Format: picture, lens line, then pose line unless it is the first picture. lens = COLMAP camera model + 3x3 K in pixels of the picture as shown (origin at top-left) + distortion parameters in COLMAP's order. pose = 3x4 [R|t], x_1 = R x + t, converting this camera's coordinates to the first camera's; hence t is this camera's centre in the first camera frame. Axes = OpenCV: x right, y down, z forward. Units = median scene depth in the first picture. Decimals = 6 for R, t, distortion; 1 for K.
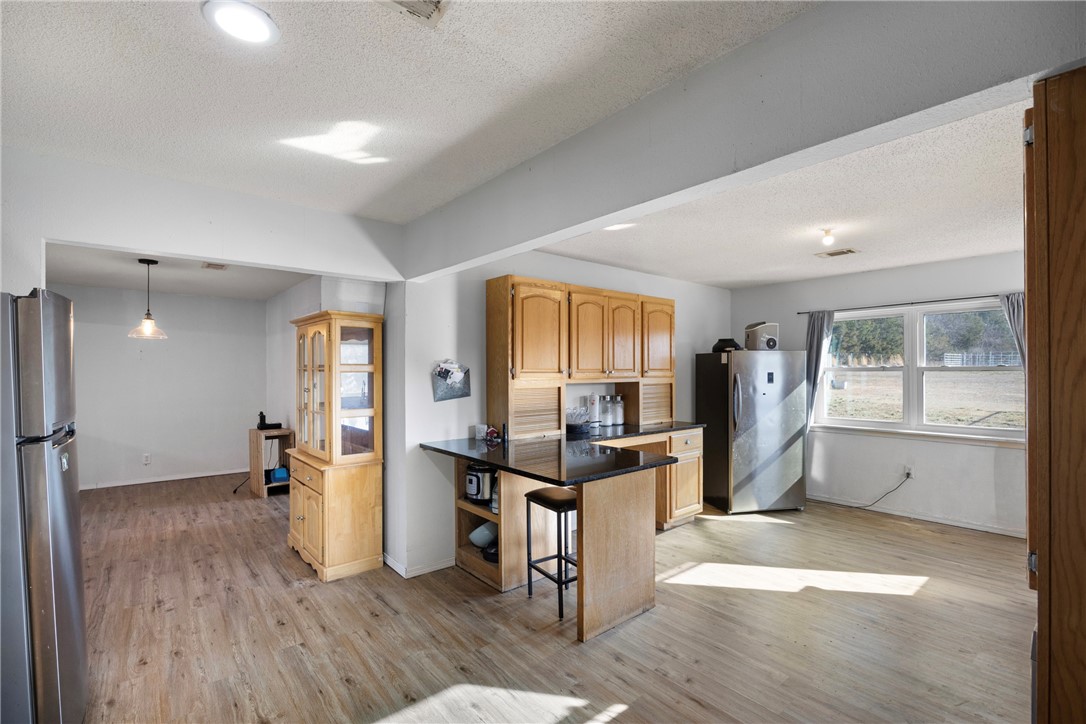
lens RADIAL K [[486.3, 0, 543.0], [0, 486.3, 362.0], [0, 0, 1]] dist [-0.001312, -0.000223]
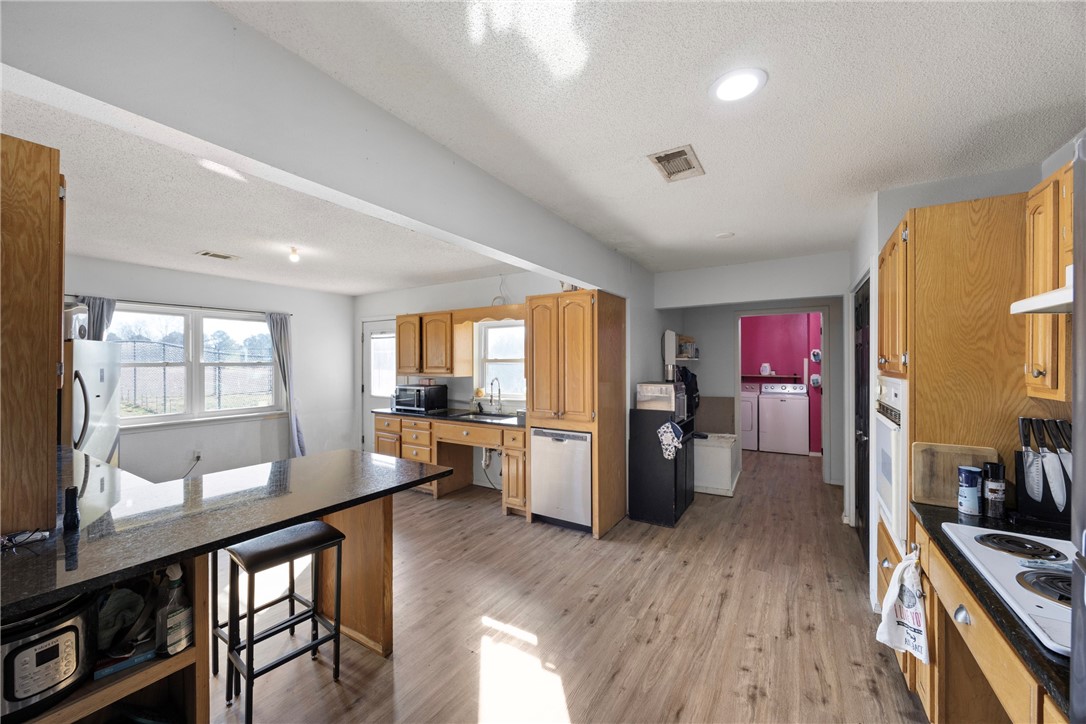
lens RADIAL K [[421.0, 0, 543.0], [0, 421.0, 362.0], [0, 0, 1]] dist [0.014750, -0.000033]
pose [[-0.324306, 0.004847, 0.945940, -0.575702], [-0.012589, 0.999876, -0.009439, 0.009749], [-0.945868, -0.014970, -0.324205, 0.709335]]
